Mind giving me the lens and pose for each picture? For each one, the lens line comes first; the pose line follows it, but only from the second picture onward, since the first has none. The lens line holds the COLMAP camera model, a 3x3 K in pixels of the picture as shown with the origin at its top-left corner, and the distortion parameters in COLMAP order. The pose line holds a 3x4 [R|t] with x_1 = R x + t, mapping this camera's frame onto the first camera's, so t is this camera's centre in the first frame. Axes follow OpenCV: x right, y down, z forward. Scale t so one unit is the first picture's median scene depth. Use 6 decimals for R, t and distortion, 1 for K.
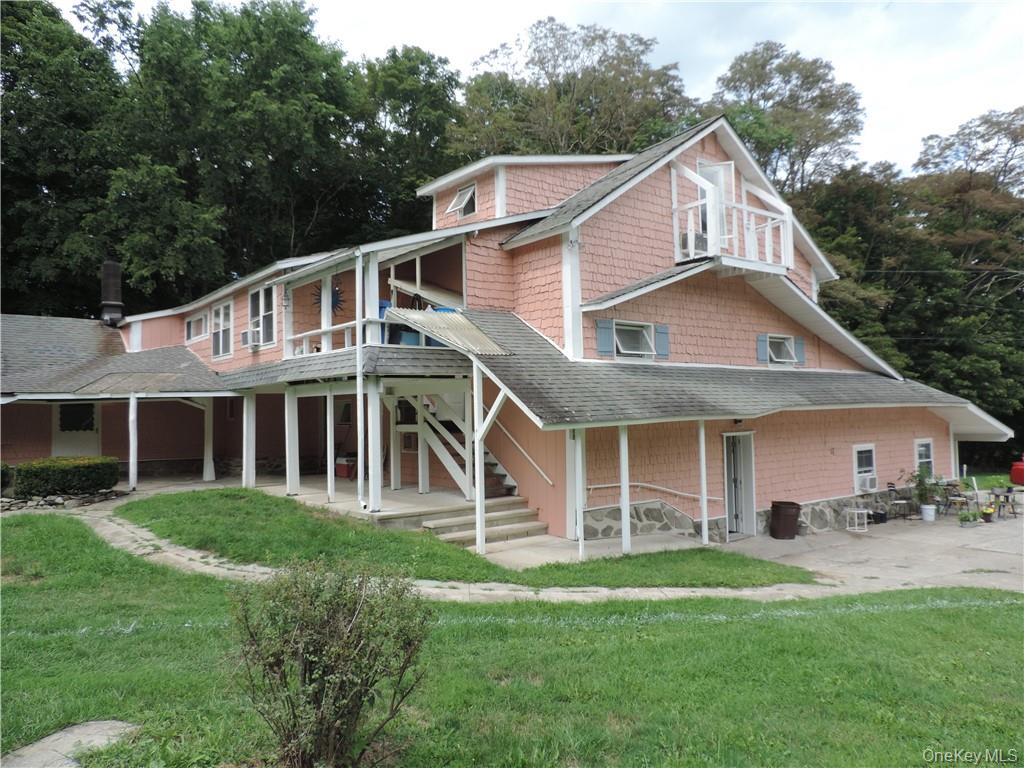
lens RADIAL K [[730.0, 0, 514.8], [0, 730.0, 388.5], [0, 0, 1]] dist [-0.022353, 0.005757]
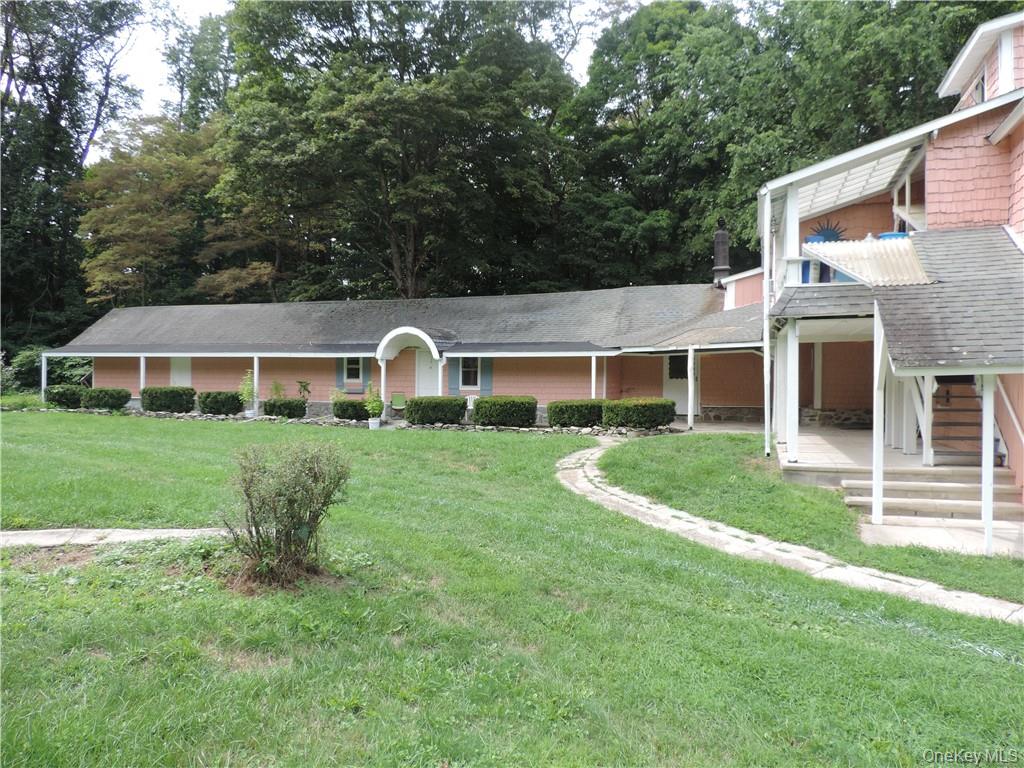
lens RADIAL K [[730.0, 0, 517.1], [0, 730.0, 380.2], [0, 0, 1]] dist [-0.022353, 0.005757]
pose [[0.546694, 0.017521, -0.837149, 0.347704], [0.020395, 0.999206, 0.034232, 0.019742], [0.837084, -0.035788, 0.545903, 0.163890]]
